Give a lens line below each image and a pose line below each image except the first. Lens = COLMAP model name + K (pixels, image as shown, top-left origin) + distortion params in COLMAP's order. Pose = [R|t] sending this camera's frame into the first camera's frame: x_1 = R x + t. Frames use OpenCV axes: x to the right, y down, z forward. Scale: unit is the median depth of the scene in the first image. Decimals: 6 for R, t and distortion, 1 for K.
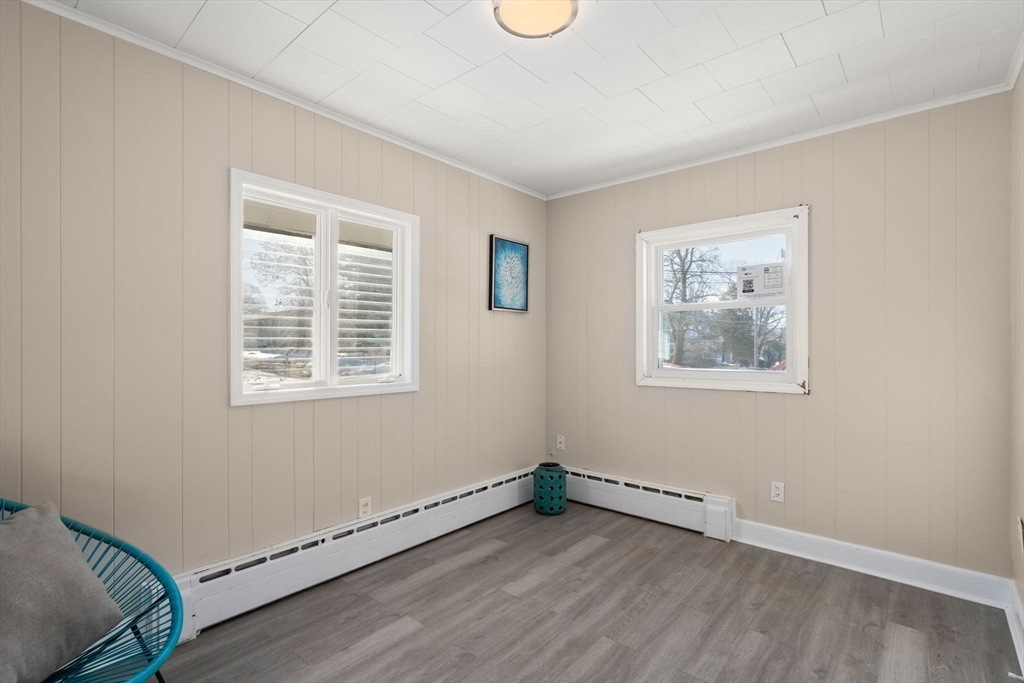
lens RADIAL K [[475.0, 0, 518.8], [0, 475.0, 347.2], [0, 0, 1]] dist [-0.000934, 0.000374]
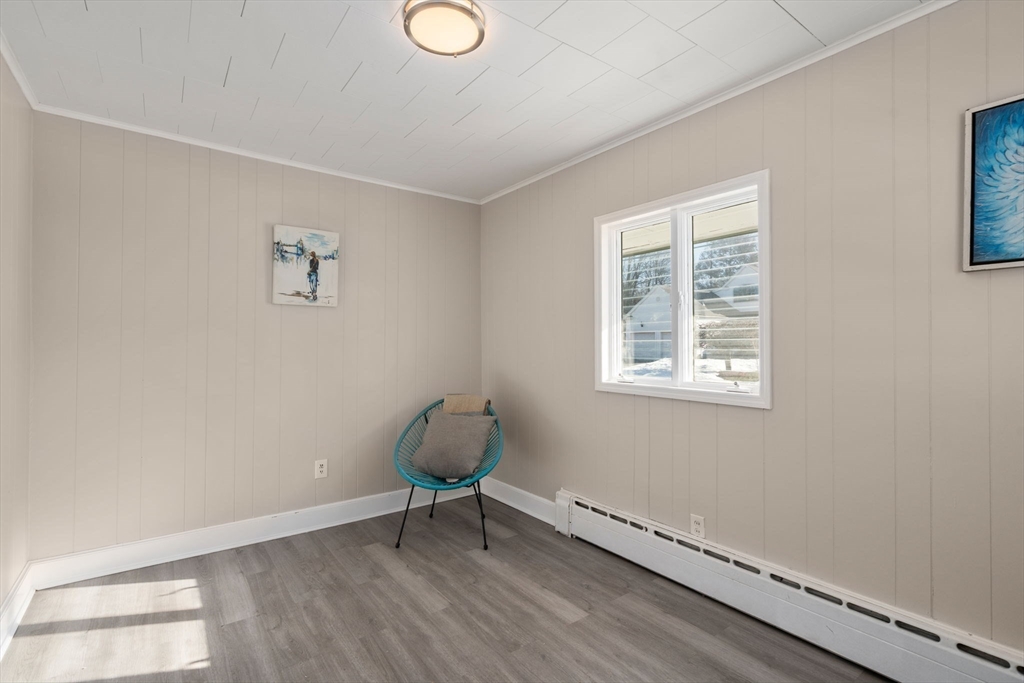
lens RADIAL K [[475.0, 0, 518.5], [0, 475.0, 338.9], [0, 0, 1]] dist [-0.000934, 0.000374]
pose [[-0.209954, -0.015652, -0.977586, 0.728608], [-0.006209, 0.999873, -0.014675, -0.003423], [0.977692, 0.002989, -0.210024, 0.980179]]
